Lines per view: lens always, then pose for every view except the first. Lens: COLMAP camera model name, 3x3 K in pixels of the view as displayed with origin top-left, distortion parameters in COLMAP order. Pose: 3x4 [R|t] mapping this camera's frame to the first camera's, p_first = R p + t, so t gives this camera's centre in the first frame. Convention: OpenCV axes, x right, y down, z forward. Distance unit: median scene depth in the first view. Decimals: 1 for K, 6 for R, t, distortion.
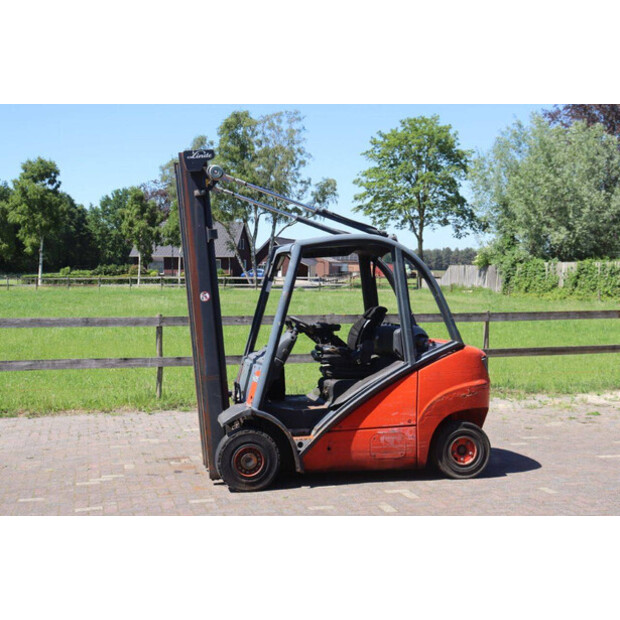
lens RADIAL K [[784.1, 0, 308.1], [0, 784.1, 307.0], [0, 0, 1]] dist [0.050297, 0.000000]
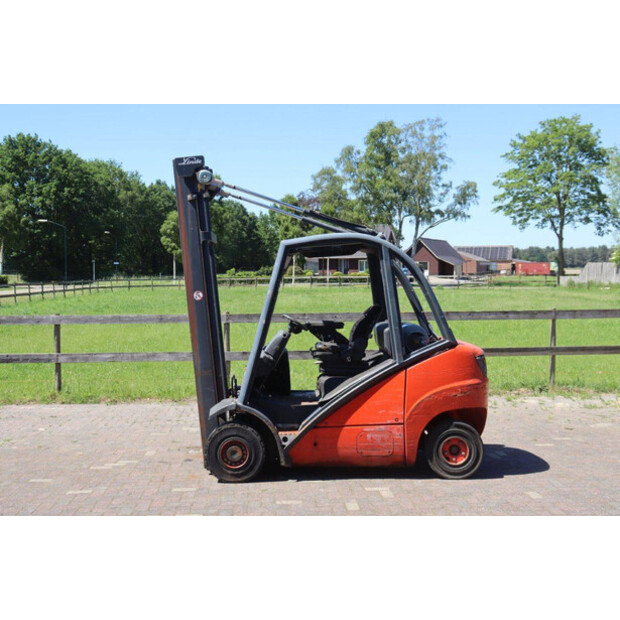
lens RADIAL K [[729.7, 0, 314.1], [0, 729.7, 308.3], [0, 0, 1]] dist [0.028011, 0.000000]
pose [[0.980945, -0.000439, -0.194286, 0.128347], [0.001547, 0.999983, 0.005550, -0.000905], [0.194280, -0.005745, 0.980929, 0.042505]]
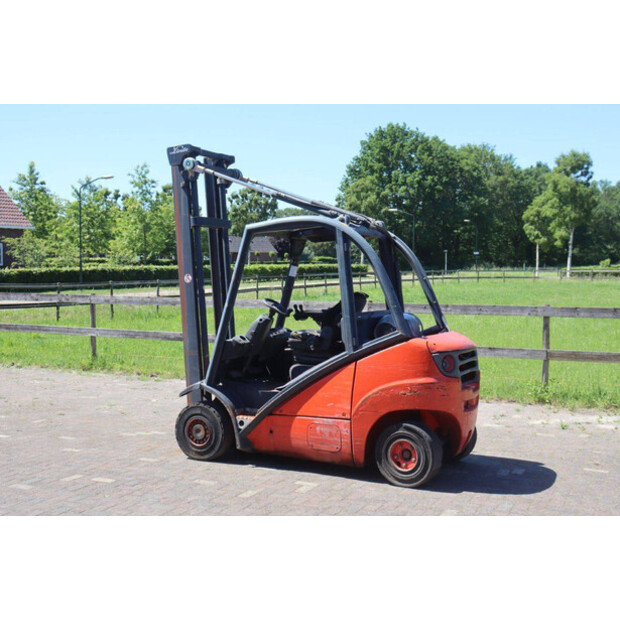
lens RADIAL K [[784.1, 0, 320.5], [0, 784.1, 308.8], [0, 0, 1]] dist [0.050297, 0.000000]
pose [[0.779355, 0.034043, -0.625657, 0.427524], [-0.027152, 0.999420, 0.020559, 0.000856], [0.625994, 0.000965, 0.779827, 0.157505]]
